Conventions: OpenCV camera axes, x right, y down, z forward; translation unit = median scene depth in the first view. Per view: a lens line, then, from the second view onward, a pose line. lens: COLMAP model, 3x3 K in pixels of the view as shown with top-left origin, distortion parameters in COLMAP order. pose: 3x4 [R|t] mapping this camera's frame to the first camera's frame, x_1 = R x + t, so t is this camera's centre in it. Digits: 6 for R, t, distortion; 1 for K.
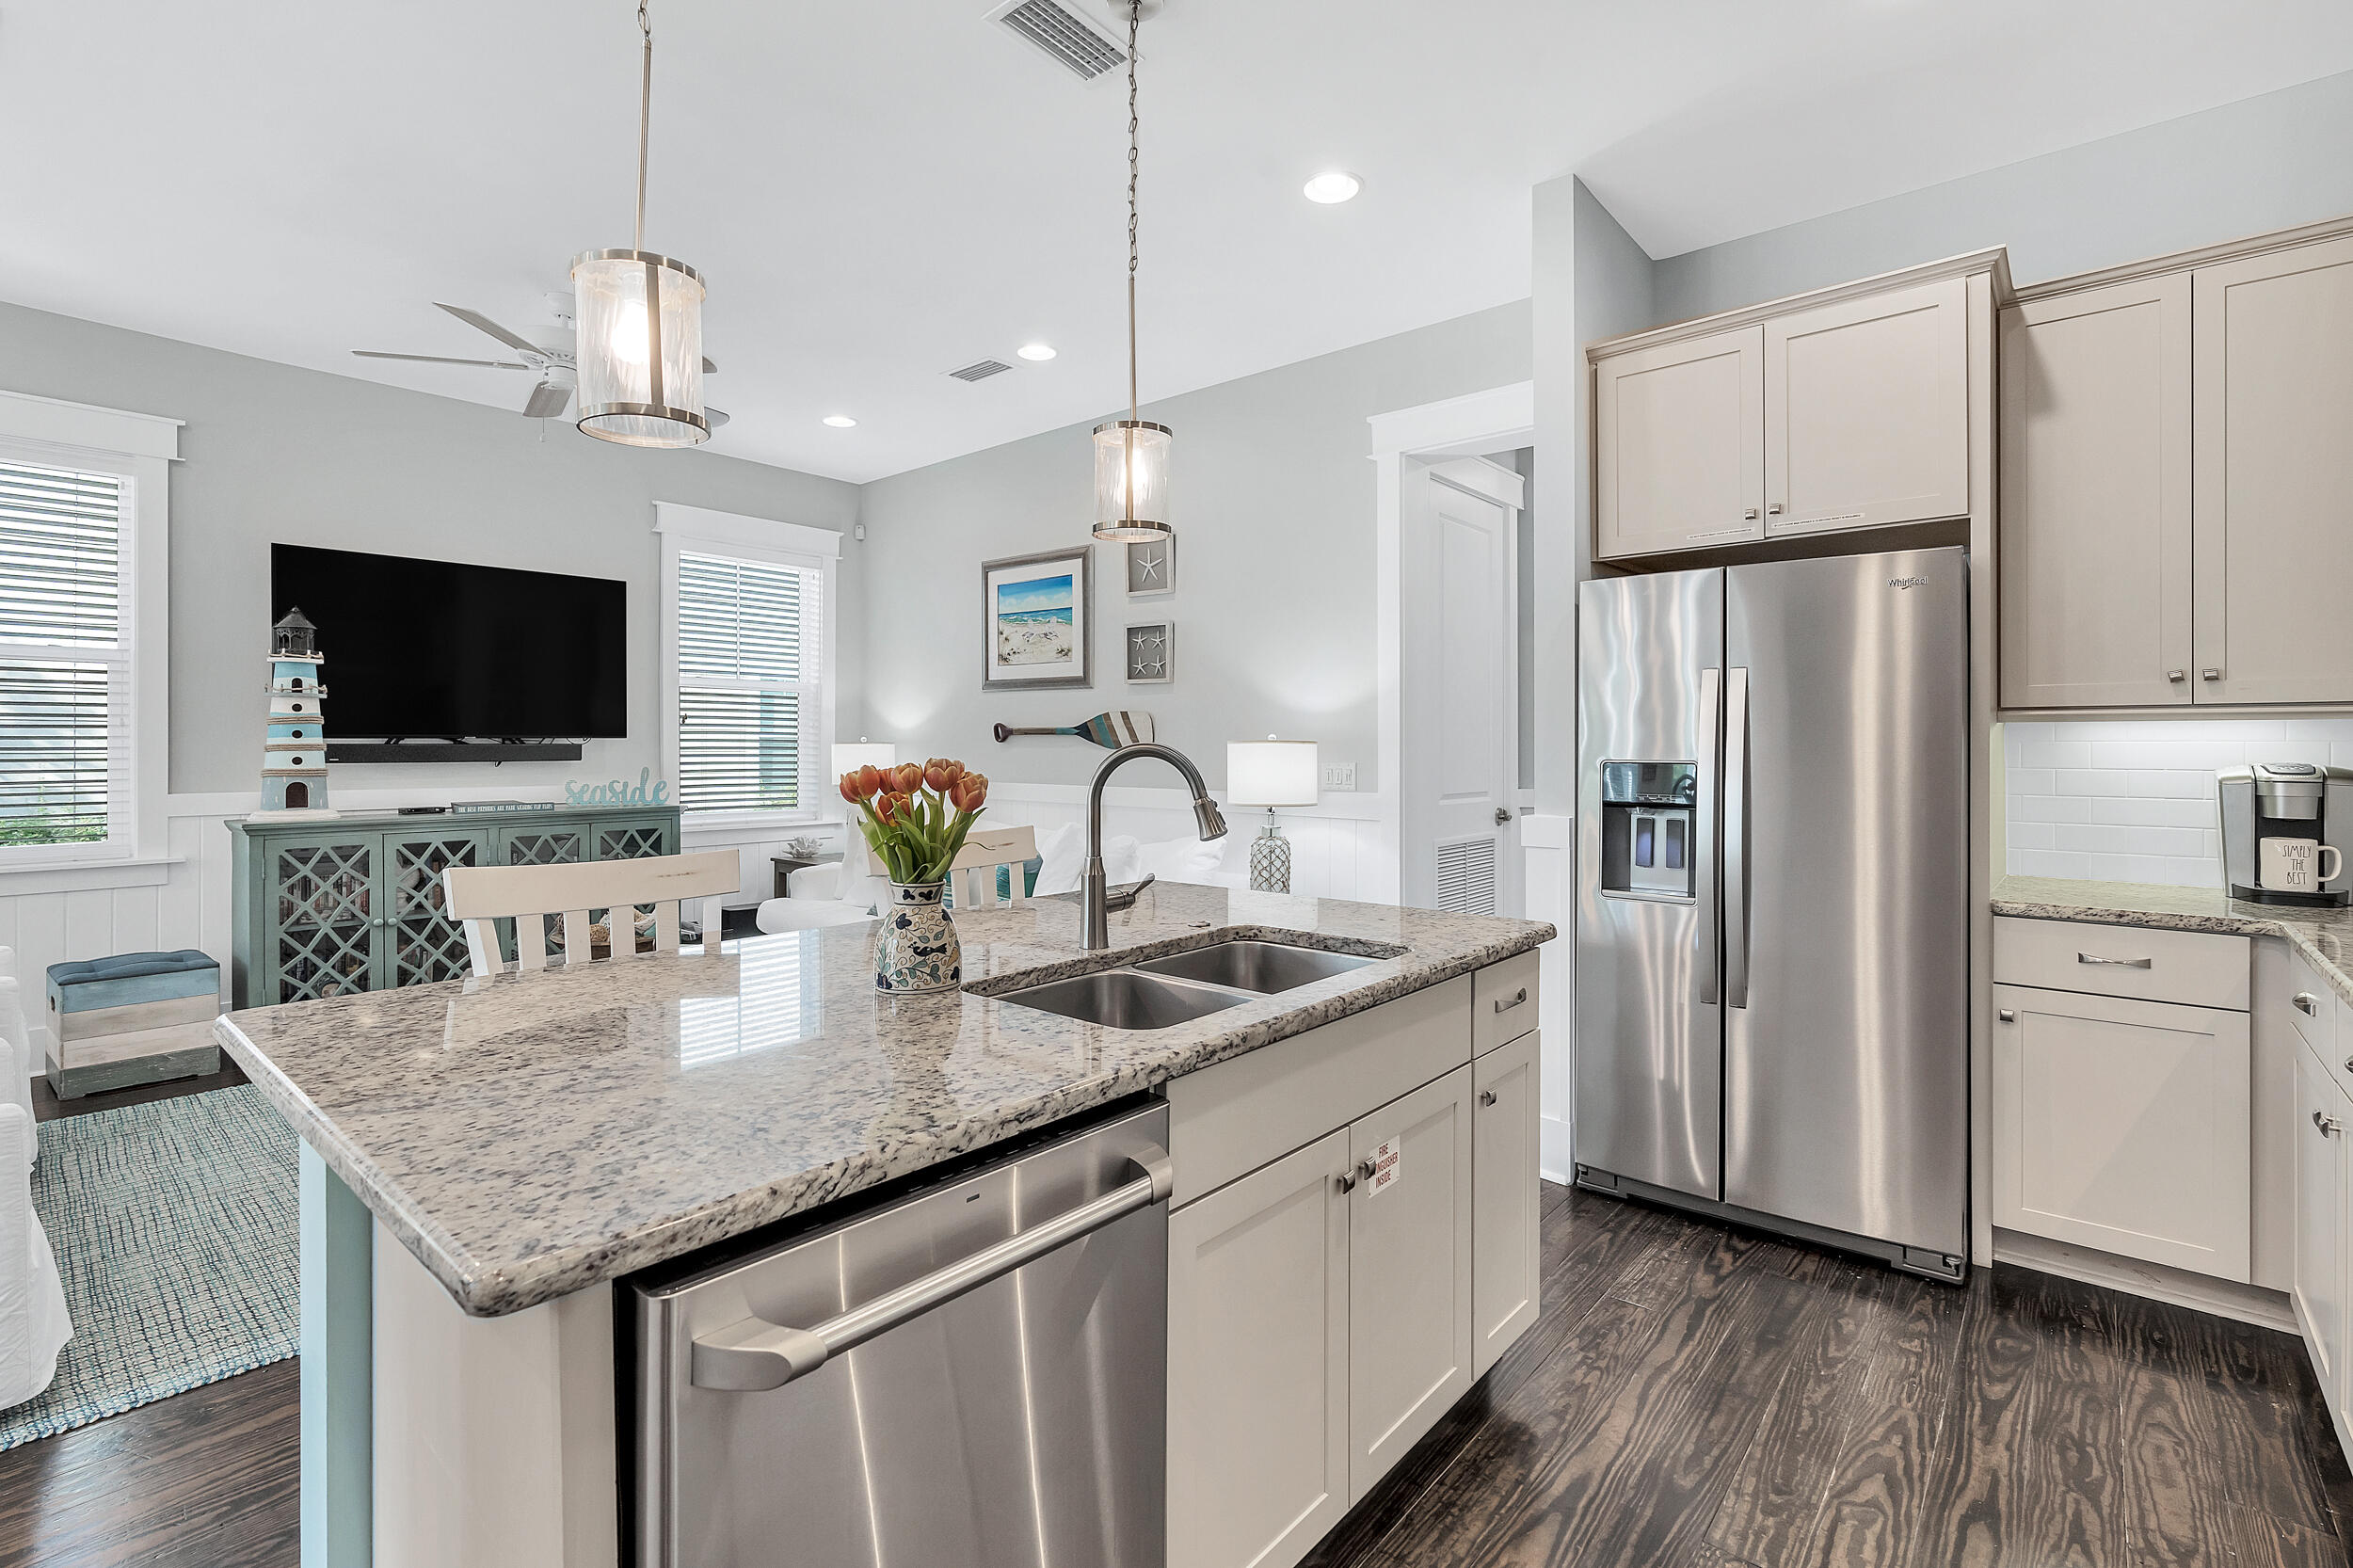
lens RADIAL K [[1063.4, 0, 1180.7], [0, 1063.4, 746.3], [0, 0, 1]] dist [-0.001204, -0.000240]
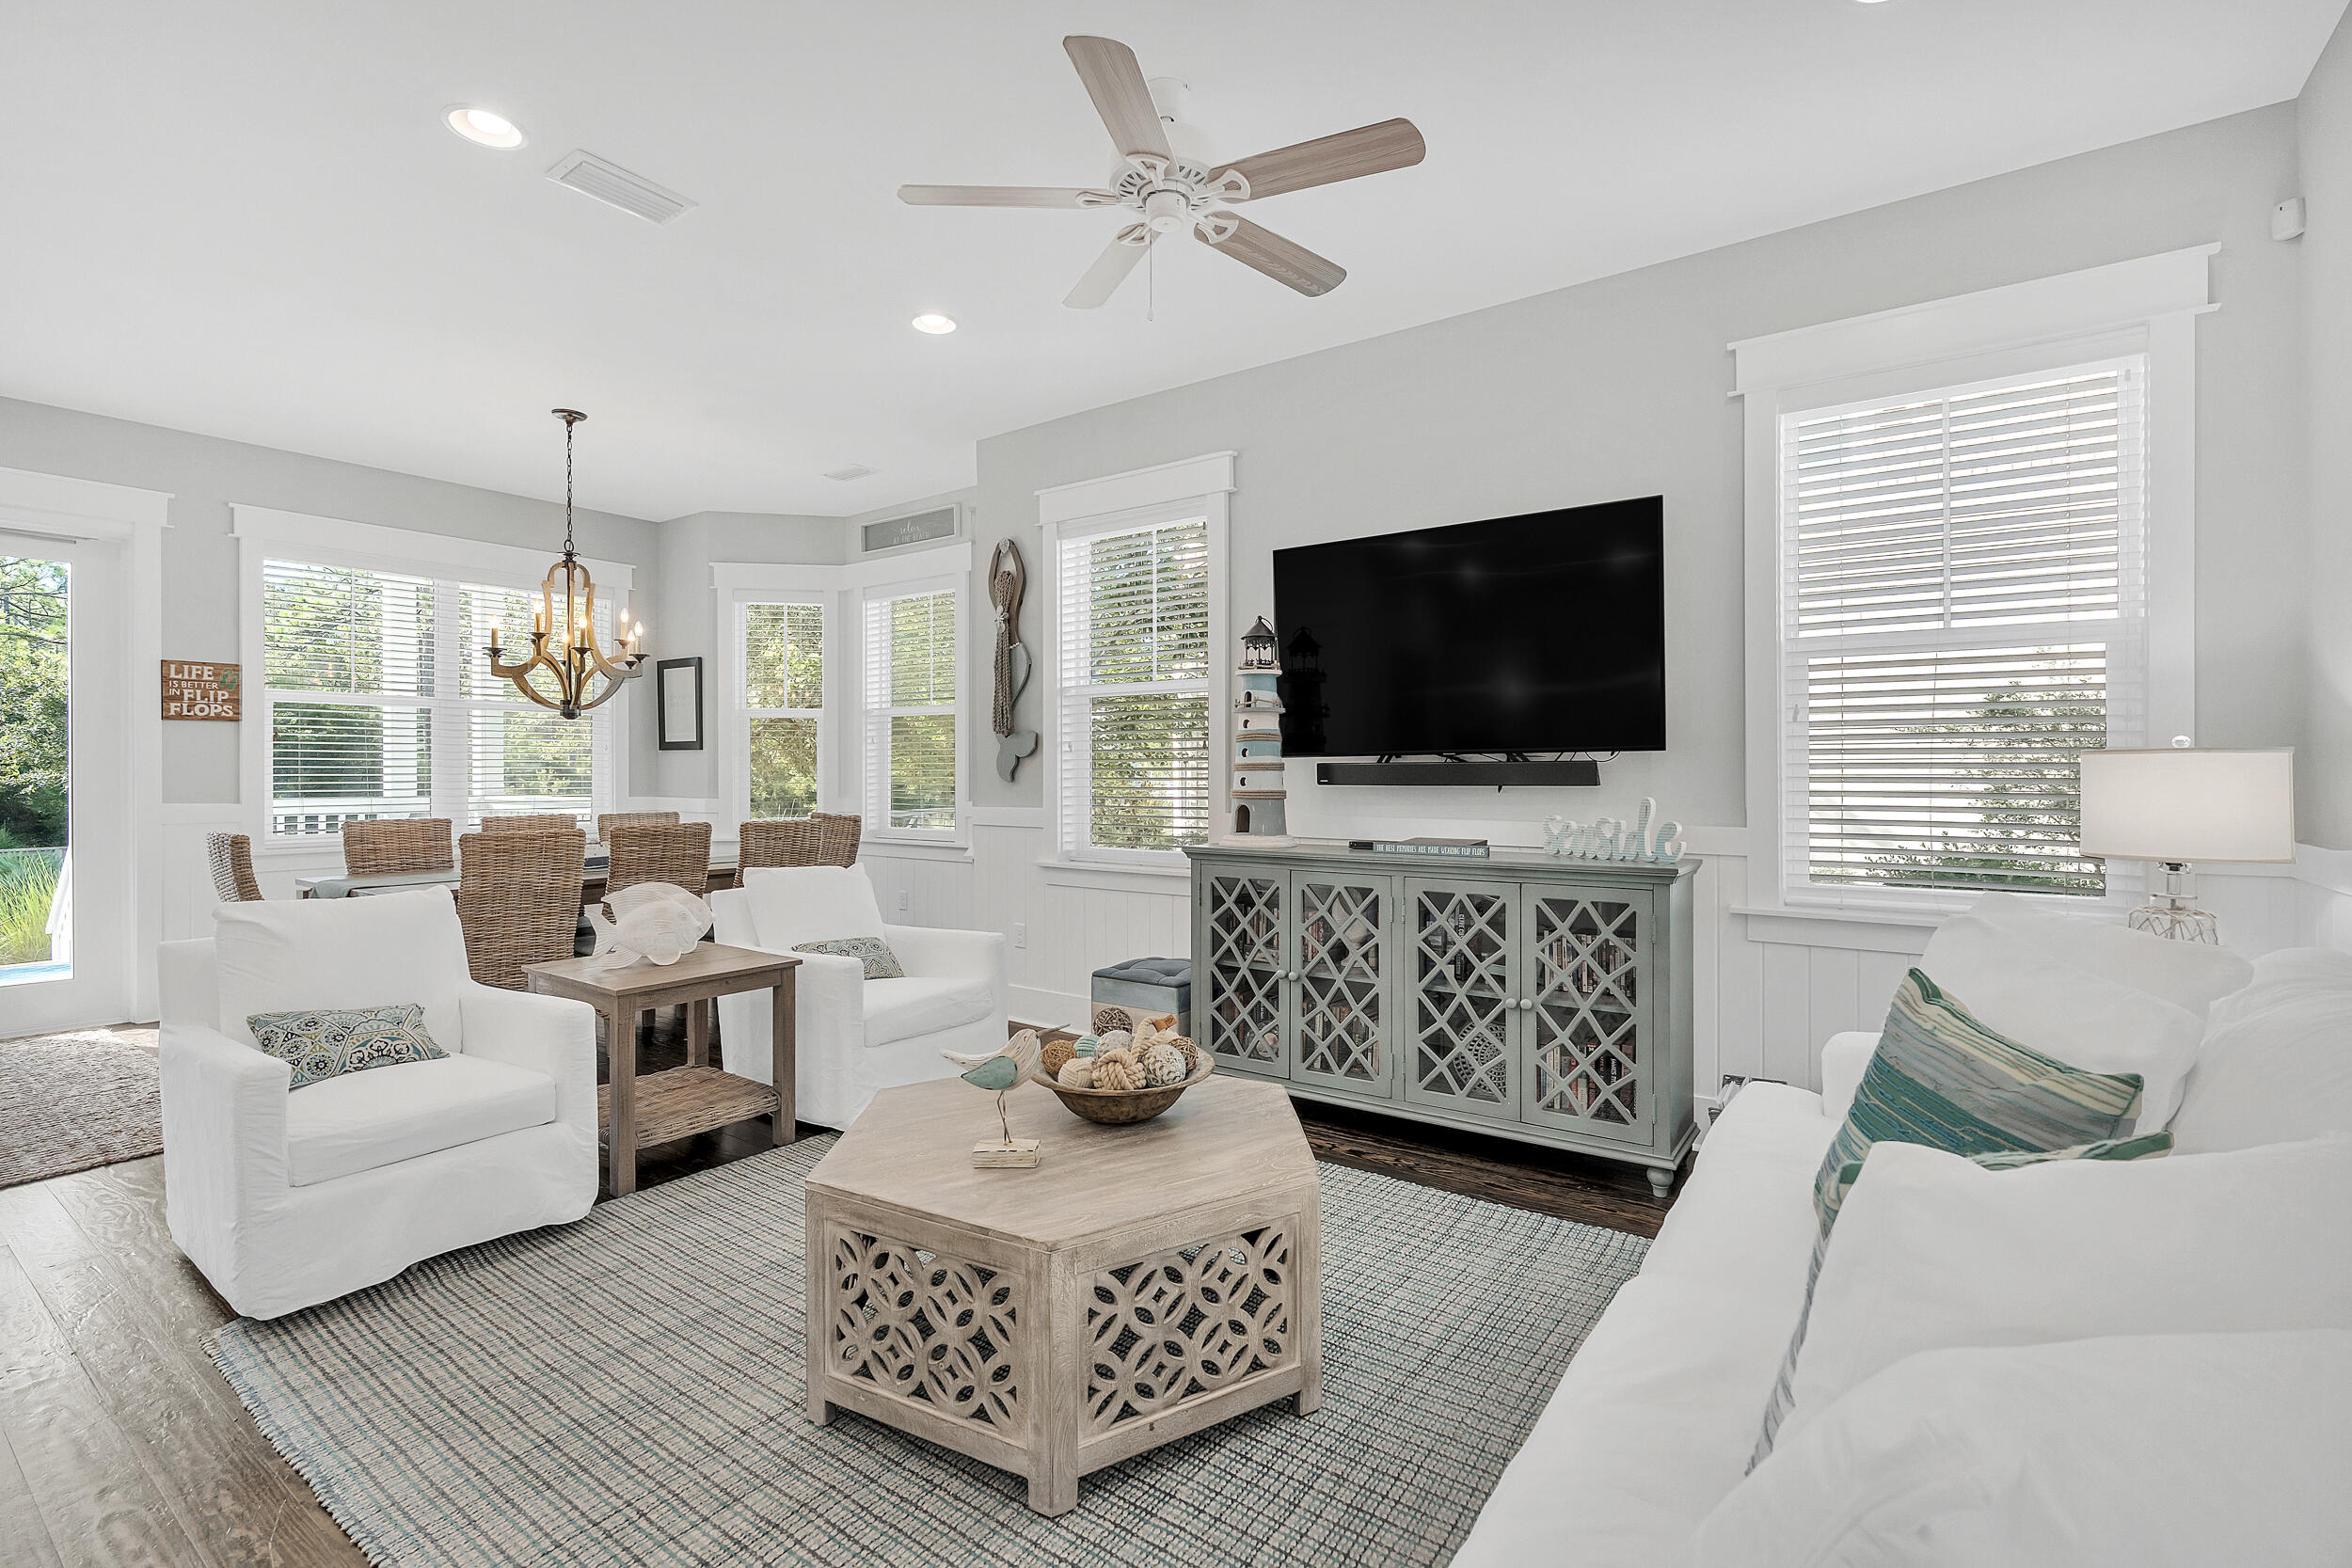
lens RADIAL K [[1058.7, 0, 1176.4], [0, 1058.7, 773.0], [0, 0, 1]] dist [-0.008047, 0.000027]
pose [[0.085145, -0.001892, -0.996367, 0.066178], [0.000246, 0.999998, -0.001878, 0.006788], [0.996369, -0.000086, 0.085146, 0.729650]]
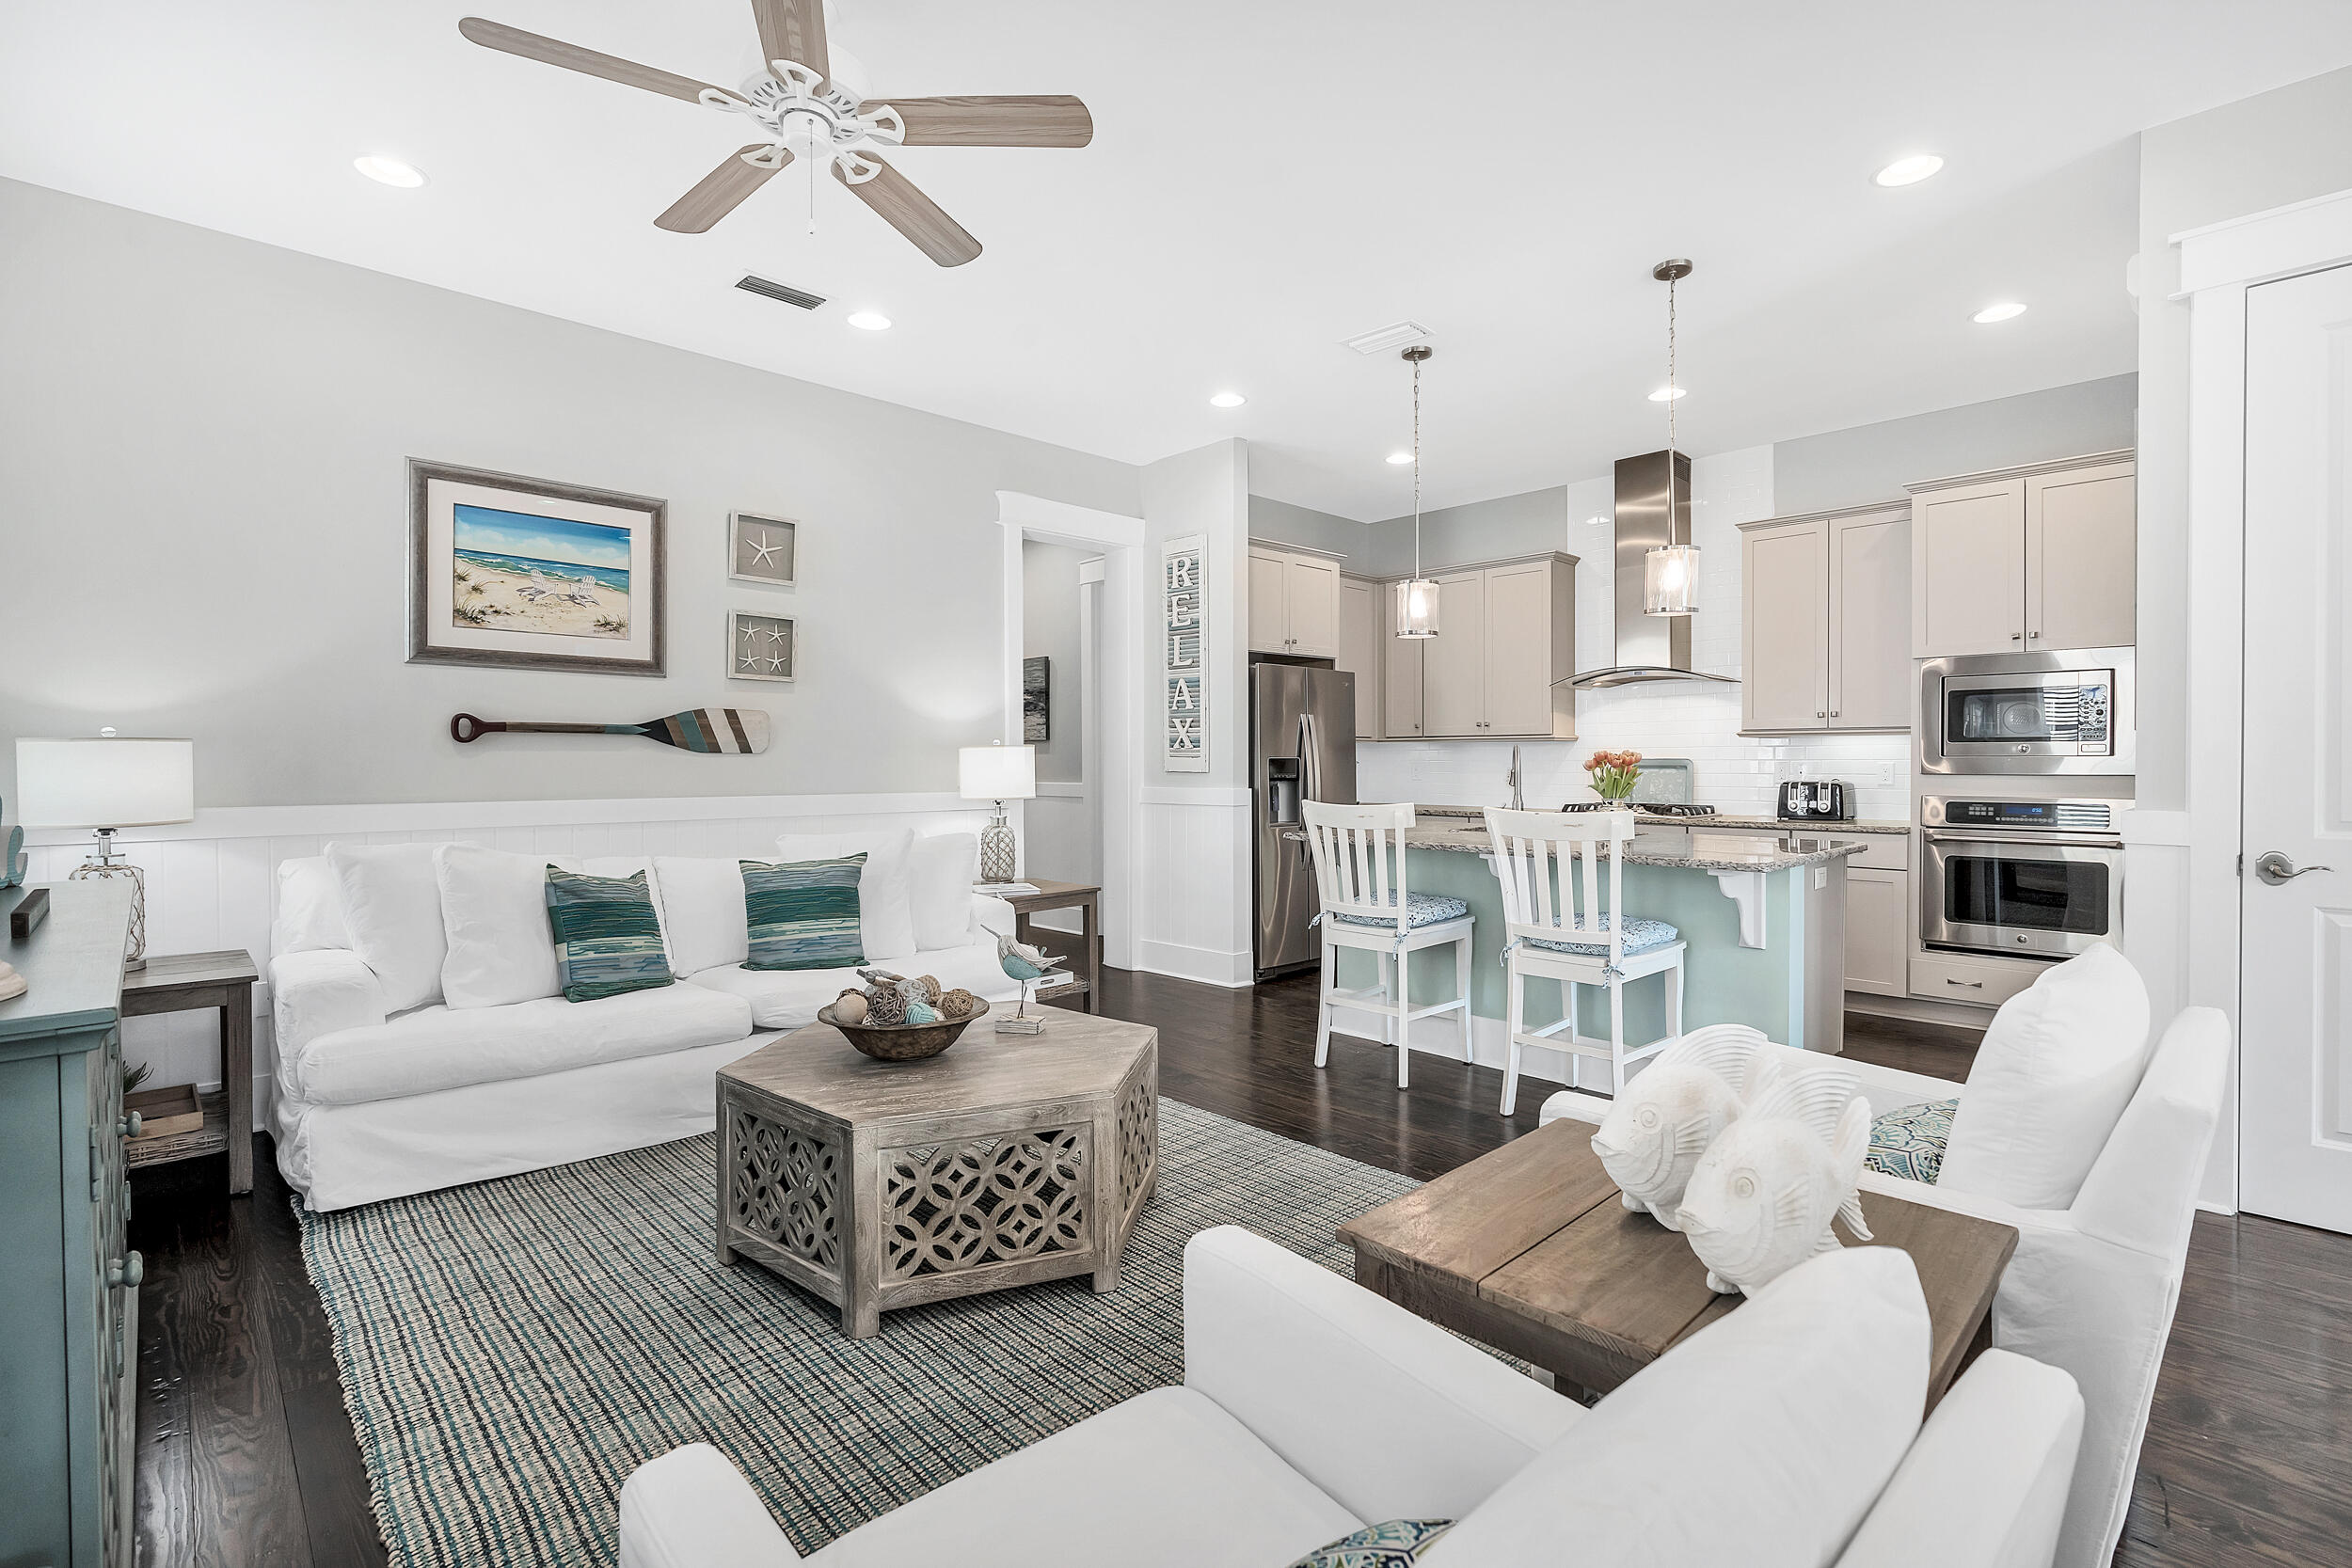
lens RADIAL K [[1062.0, 0, 1186.2], [0, 1062.0, 773.2], [0, 0, 1]] dist [-0.003559, -0.000185]
pose [[0.094305, -0.014036, 0.995444, -0.900665], [0.000405, 0.999901, 0.014061, 0.007233], [-0.995543, -0.000923, 0.094301, 0.558015]]
